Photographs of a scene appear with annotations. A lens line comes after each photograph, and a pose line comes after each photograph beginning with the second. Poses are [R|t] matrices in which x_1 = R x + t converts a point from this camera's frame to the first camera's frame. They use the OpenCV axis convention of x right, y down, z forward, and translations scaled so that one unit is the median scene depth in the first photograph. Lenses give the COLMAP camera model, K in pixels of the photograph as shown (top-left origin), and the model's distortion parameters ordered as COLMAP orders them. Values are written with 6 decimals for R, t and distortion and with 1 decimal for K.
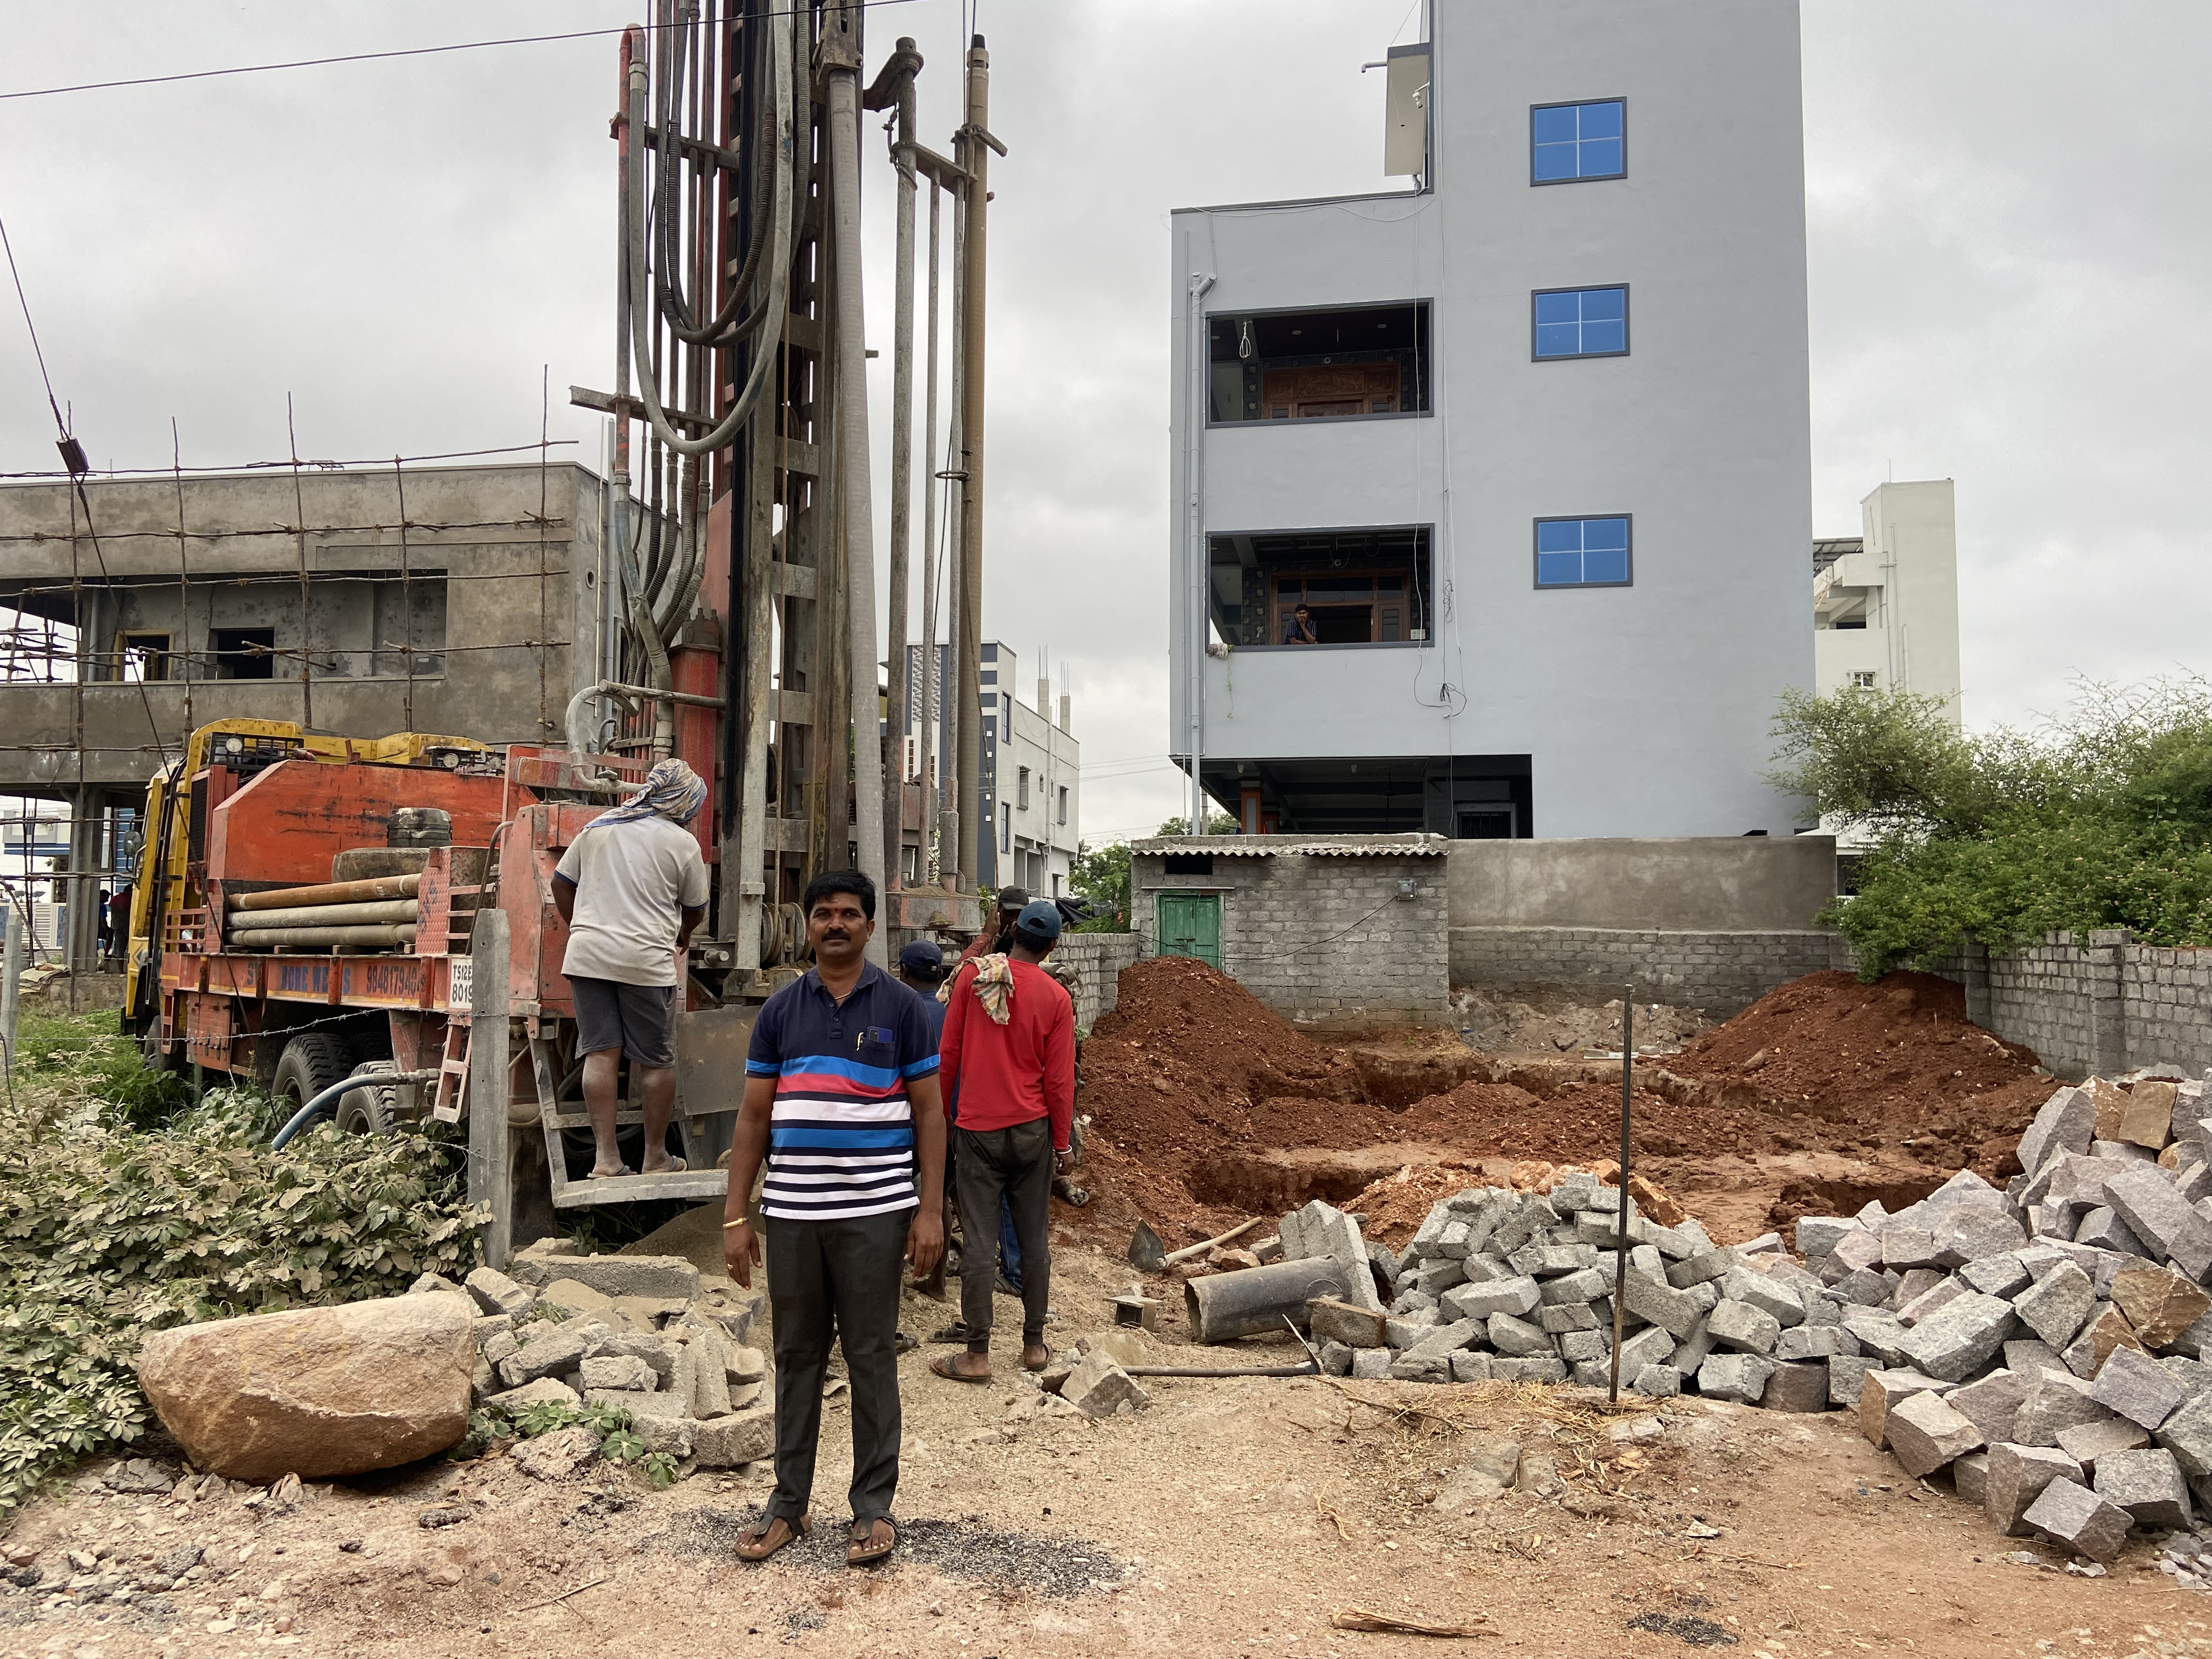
lens RADIAL K [[1669.6, 0, 1064.0], [0, 1669.6, 814.5], [0, 0, 1]] dist [0.078469, -0.023365]
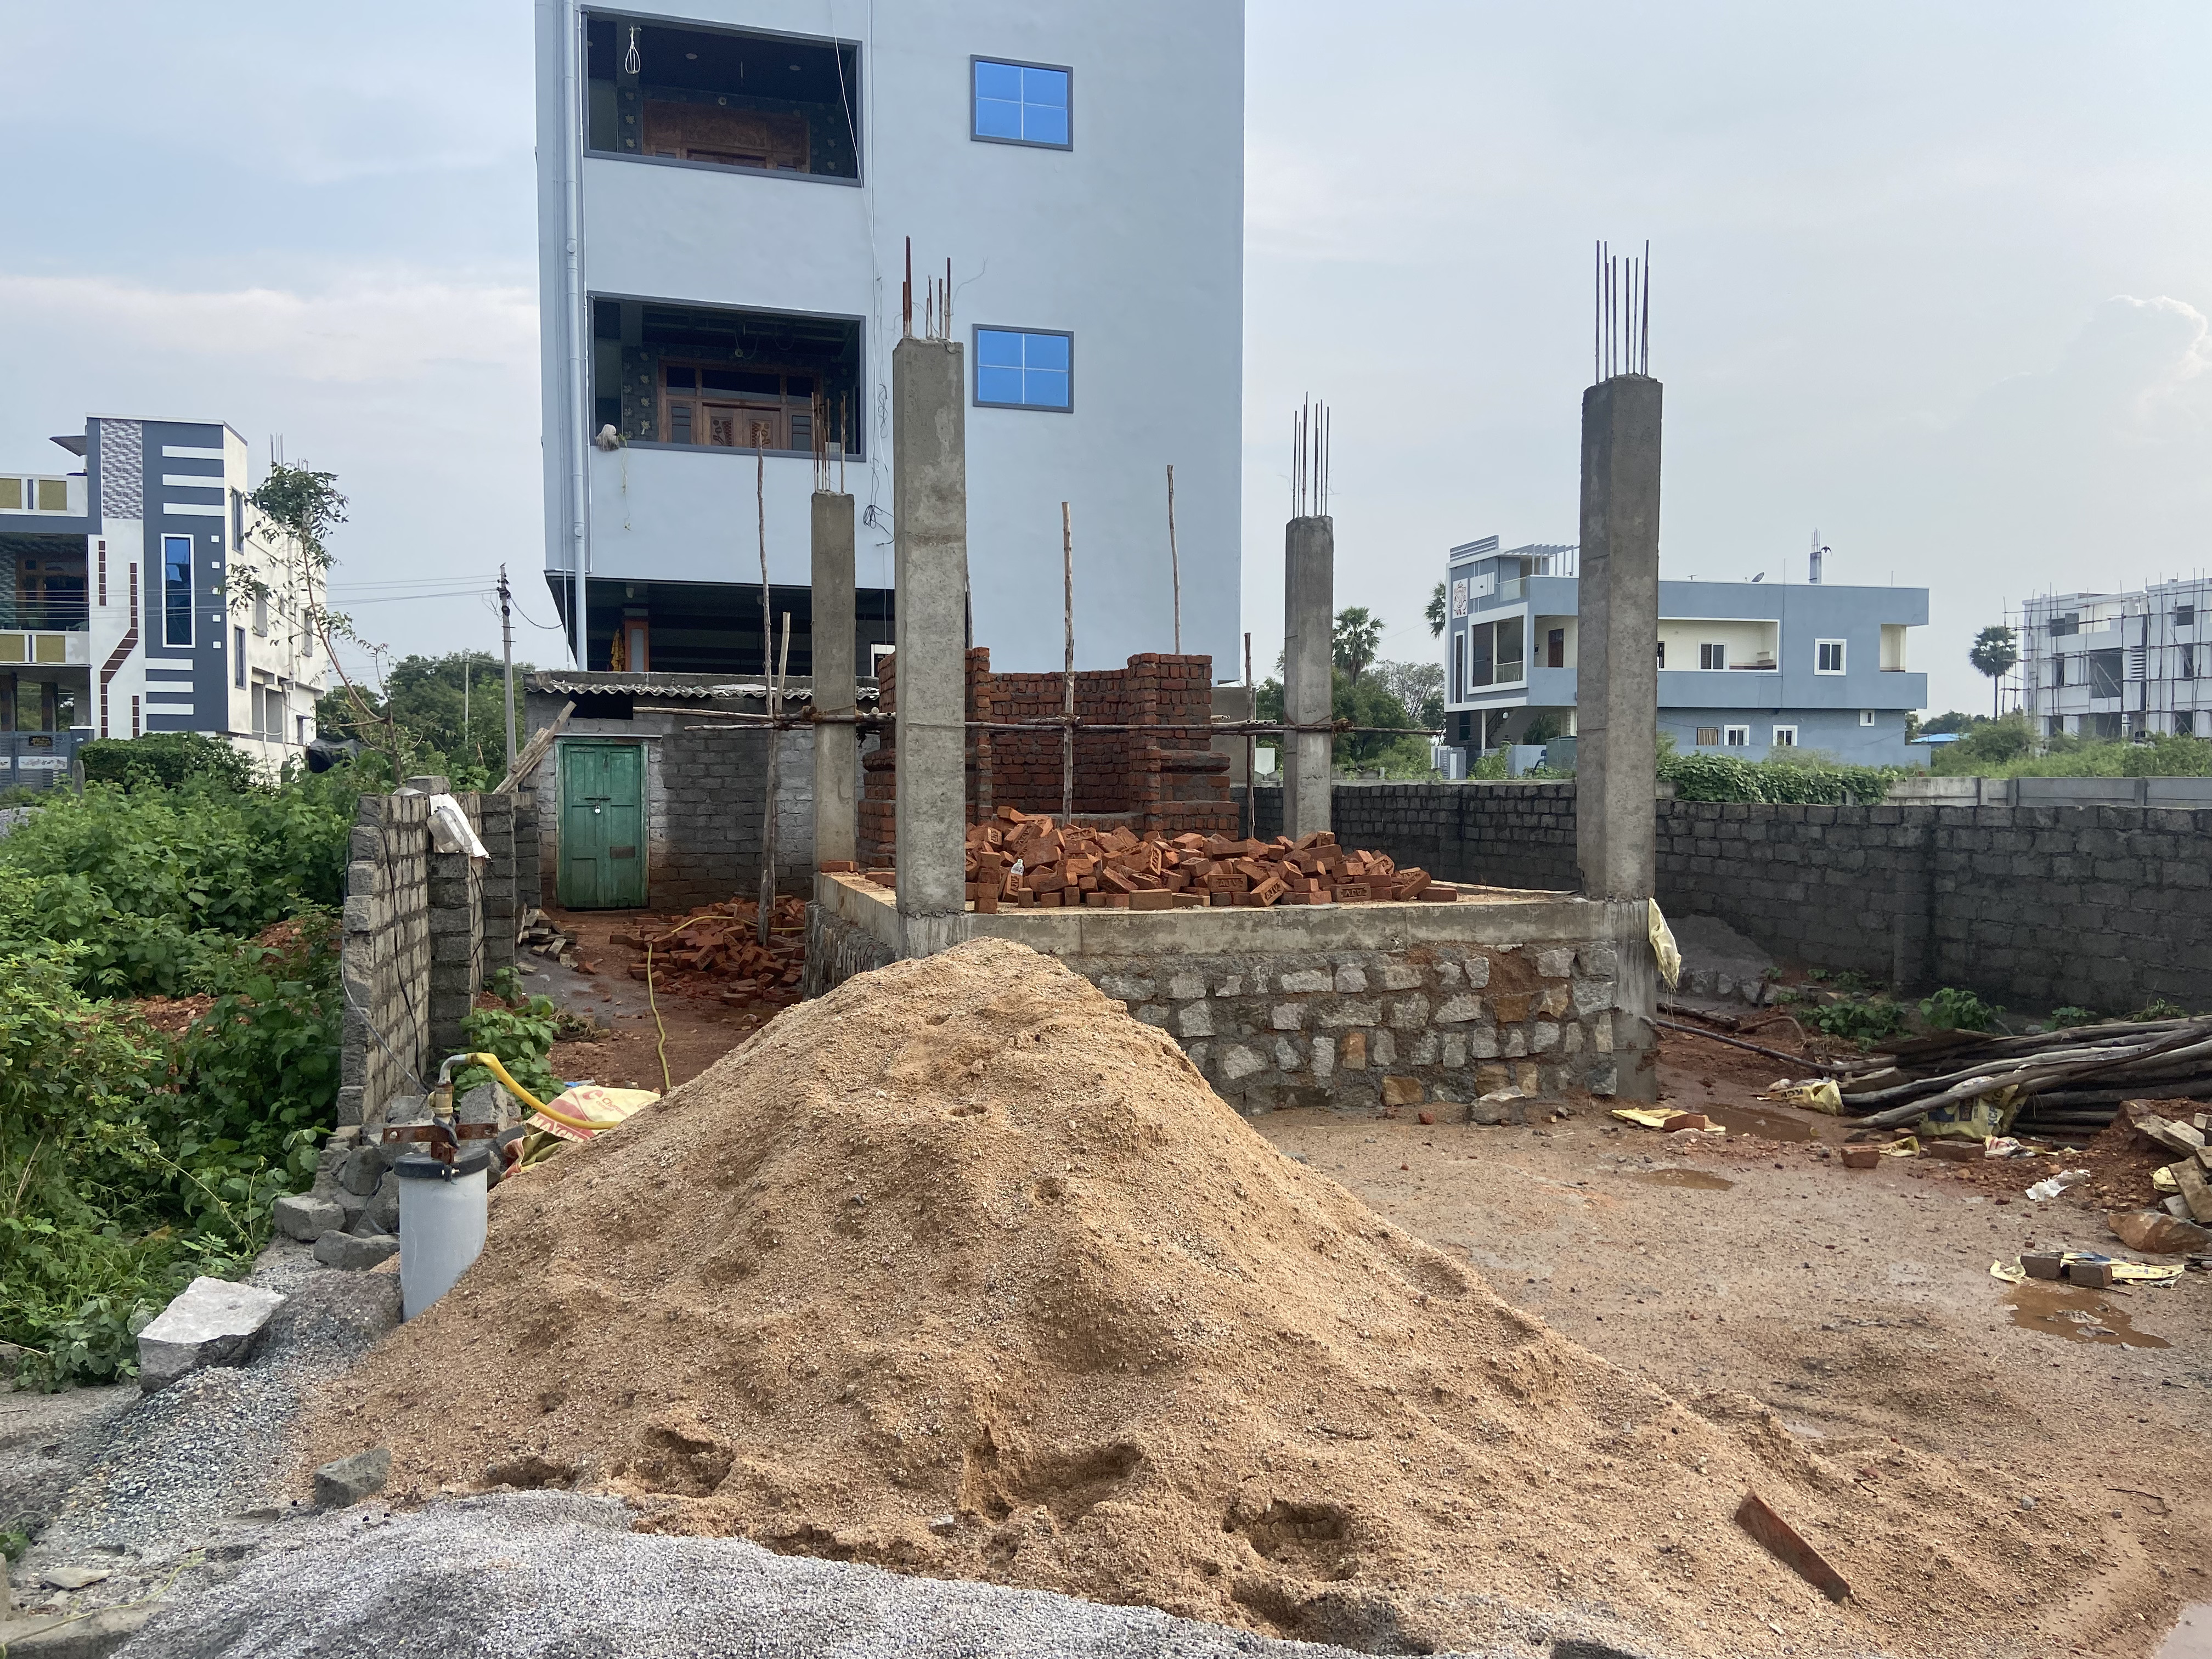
lens RADIAL K [[1669.6, 0, 1087.3], [0, 1669.6, 833.8], [0, 0, 1]] dist [0.078469, -0.023365]
pose [[0.899993, -0.017262, 0.435563, -0.059062], [-0.027209, 0.995042, 0.095656, 0.006405], [-0.435055, -0.097941, 0.895061, 0.144693]]
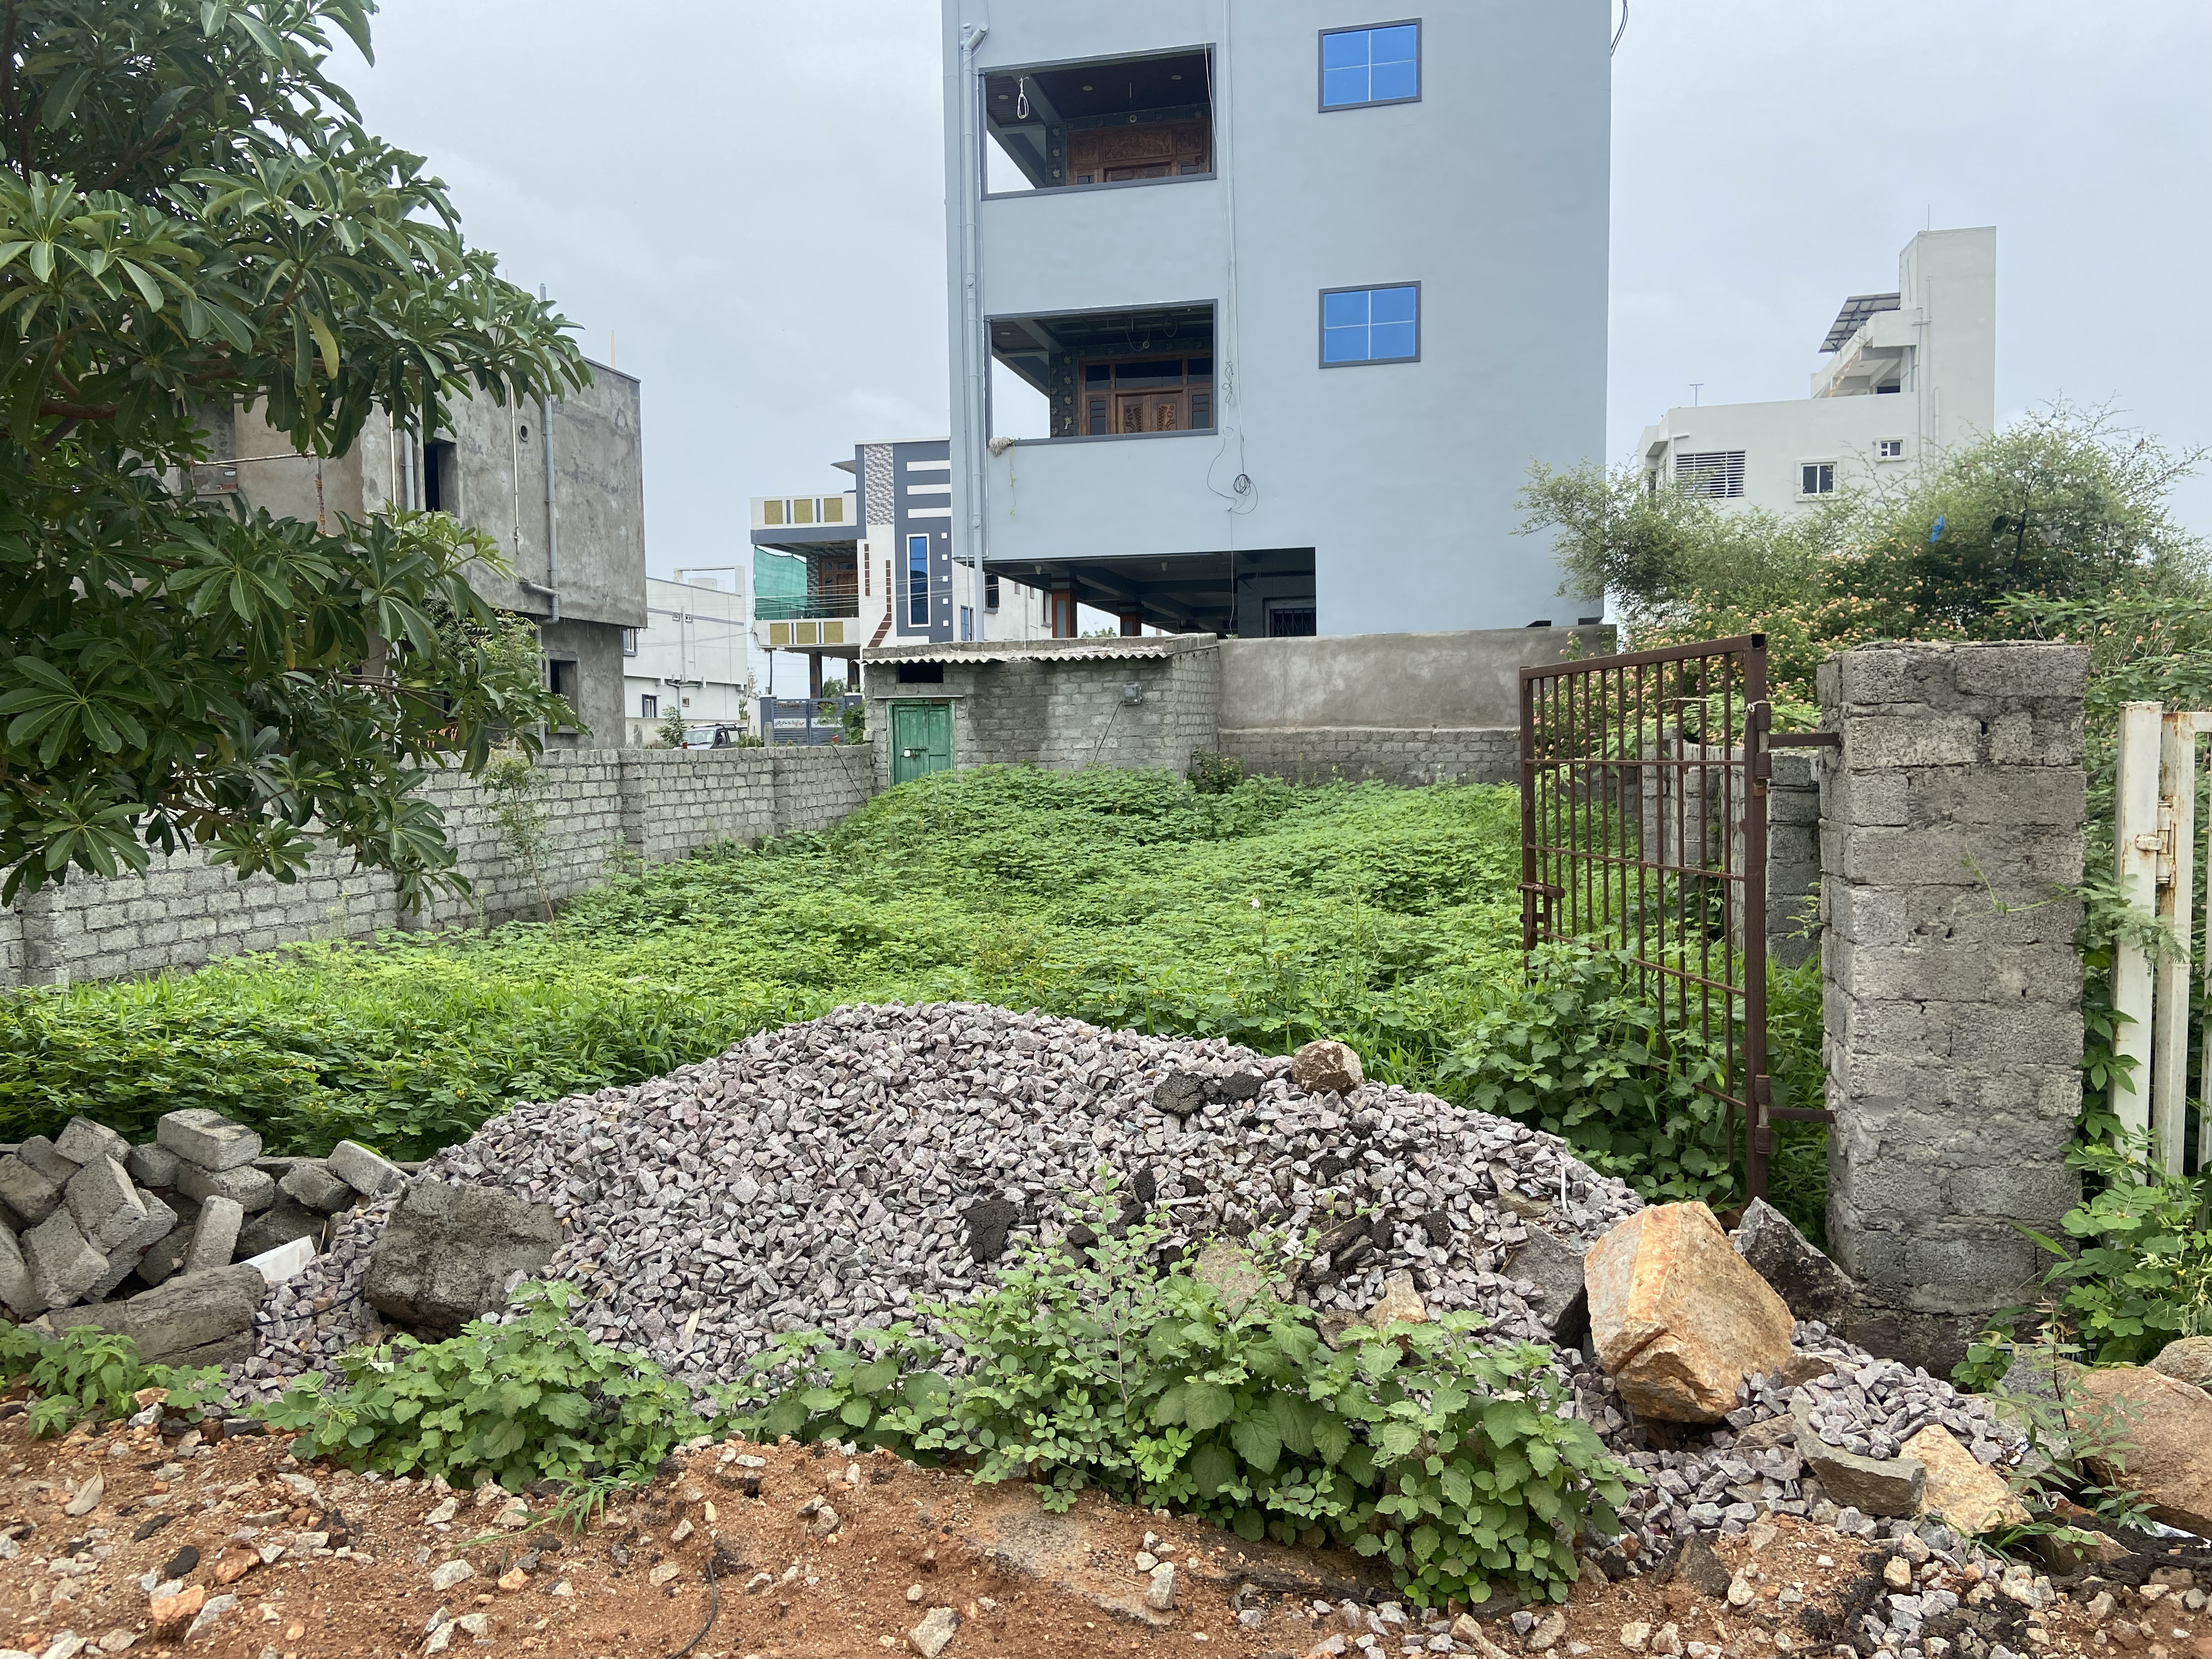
lens RADIAL K [[1669.6, 0, 1095.6], [0, 1669.6, 816.9], [0, 0, 1]] dist [0.078469, -0.023365]
pose [[0.998720, -0.019325, -0.046750, 0.189008], [0.024828, 0.992445, 0.120149, -0.000919], [0.044075, -0.121156, 0.991655, 0.030925]]
